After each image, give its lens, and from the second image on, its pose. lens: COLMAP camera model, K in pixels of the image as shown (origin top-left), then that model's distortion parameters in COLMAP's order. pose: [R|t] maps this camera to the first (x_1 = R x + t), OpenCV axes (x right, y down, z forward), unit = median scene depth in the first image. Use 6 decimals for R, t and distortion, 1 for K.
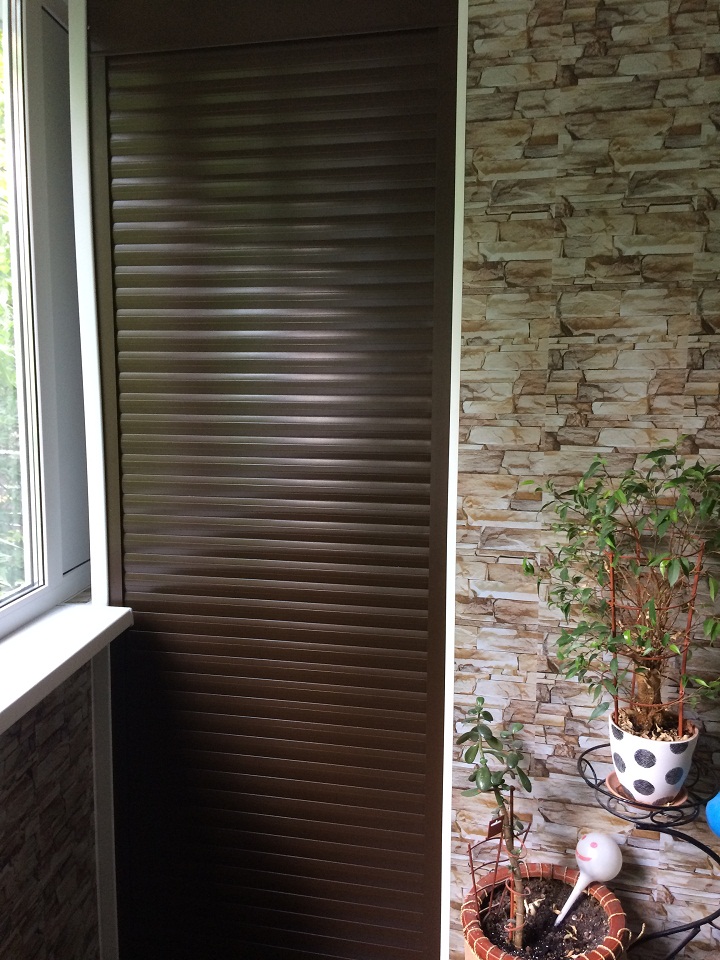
lens RADIAL K [[755.0, 0, 409.8], [0, 755.0, 480.7], [0, 0, 1]] dist [0.106408, -0.172719]
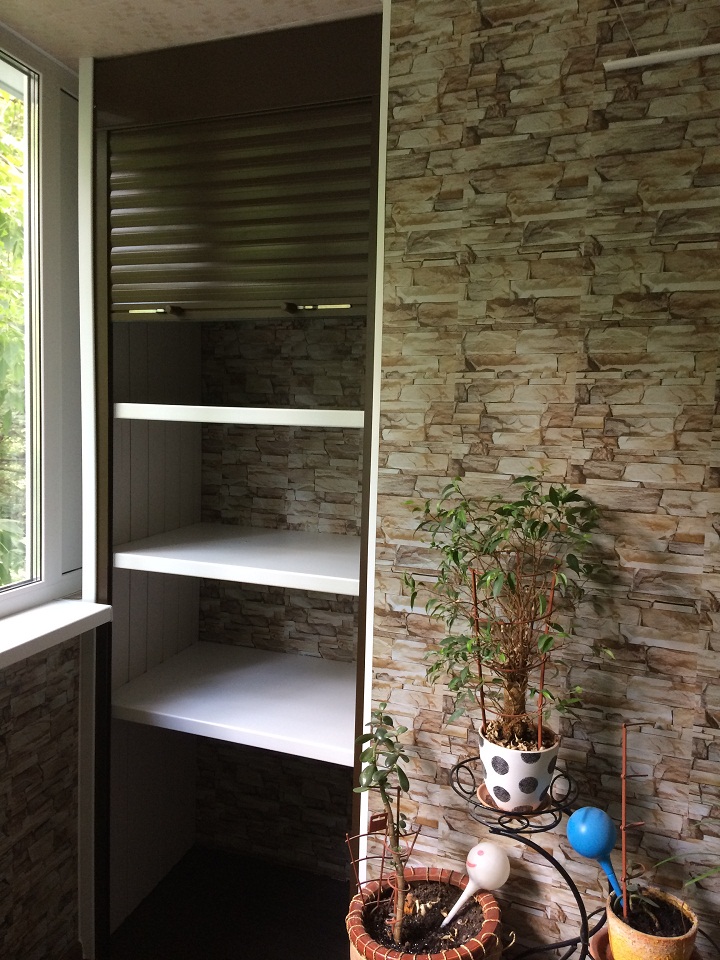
lens RADIAL K [[755.0, 0, 409.8], [0, 755.0, 480.7], [0, 0, 1]] dist [0.106408, -0.172719]
pose [[0.987576, 0.031770, -0.153899, 0.277020], [-0.038241, 0.998497, -0.039266, 0.010831], [0.152420, 0.044664, 0.987306, -0.069908]]
